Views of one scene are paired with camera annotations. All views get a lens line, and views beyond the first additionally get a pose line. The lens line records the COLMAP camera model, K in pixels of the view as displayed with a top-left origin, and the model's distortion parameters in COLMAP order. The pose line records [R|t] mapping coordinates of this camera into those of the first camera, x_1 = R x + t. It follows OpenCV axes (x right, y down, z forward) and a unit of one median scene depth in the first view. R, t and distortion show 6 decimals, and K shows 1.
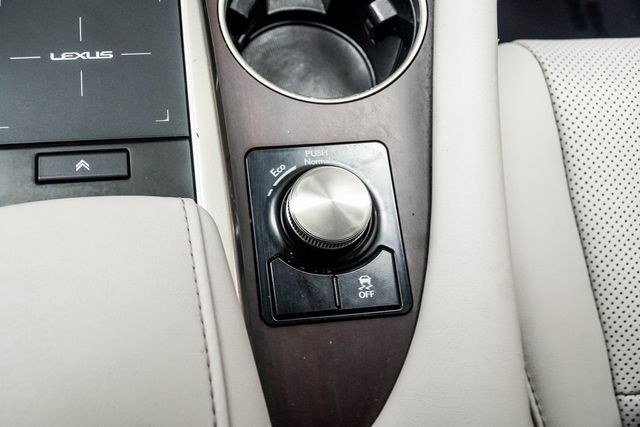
lens RADIAL K [[819.9, 0, 320.0], [0, 819.9, 213.5], [0, 0, 1]] dist [-0.026904, -0.035531]
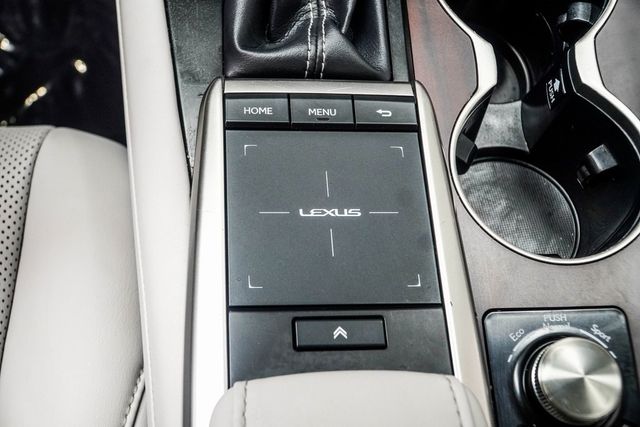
lens RADIAL K [[819.9, 0, 320.0], [0, 819.9, 213.5], [0, 0, 1]] dist [-0.026904, -0.035531]
pose [[0.996925, 0.047675, -0.062186, -0.240178], [-0.051316, 0.996978, -0.058325, -0.132315], [0.059218, 0.061337, 0.996359, 0.004391]]
